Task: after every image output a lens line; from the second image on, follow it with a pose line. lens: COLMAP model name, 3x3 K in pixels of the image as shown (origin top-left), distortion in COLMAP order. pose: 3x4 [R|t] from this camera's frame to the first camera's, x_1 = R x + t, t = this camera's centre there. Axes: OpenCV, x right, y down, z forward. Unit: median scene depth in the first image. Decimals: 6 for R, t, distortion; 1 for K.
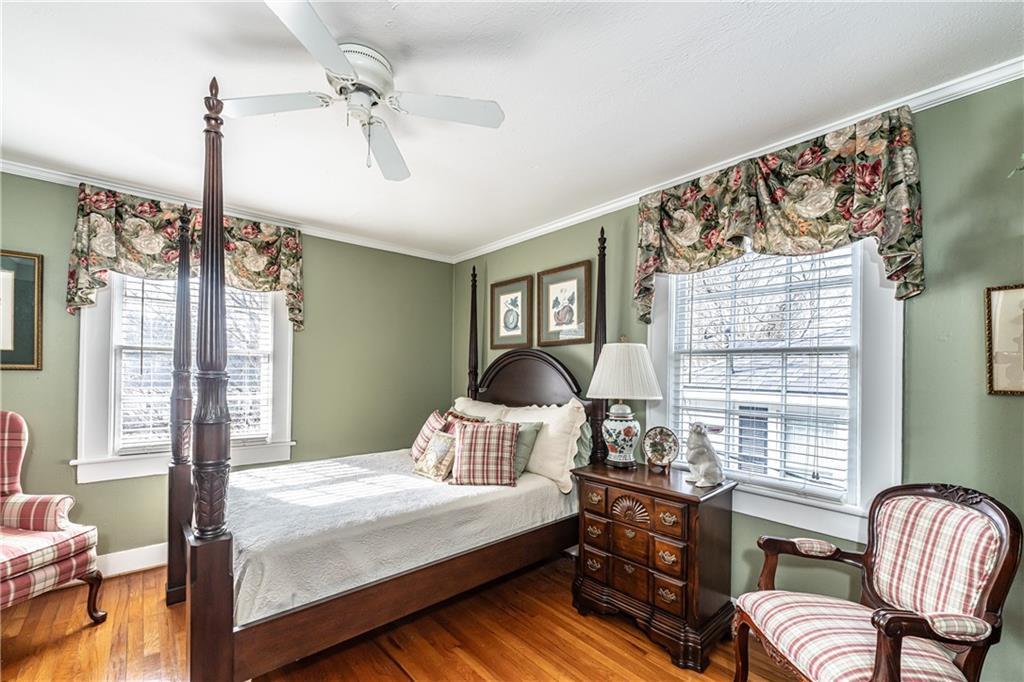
lens RADIAL K [[420.9, 0, 514.8], [0, 420.9, 372.1], [0, 0, 1]] dist [-0.000464, 0.000218]
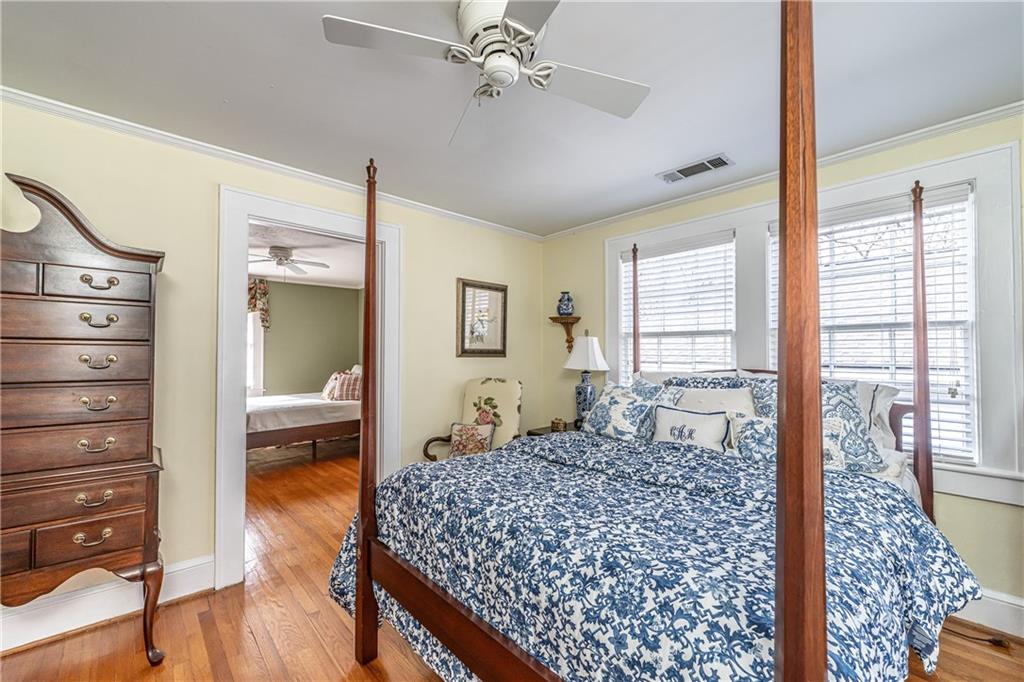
lens RADIAL K [[420.9, 0, 516.4], [0, 420.9, 348.0], [0, 0, 1]] dist [-0.000464, 0.000218]
pose [[0.999188, -0.016618, 0.036711, 0.571379], [0.016767, 0.999852, -0.003755, 0.002645], [-0.036643, 0.004368, 0.999319, -0.993959]]
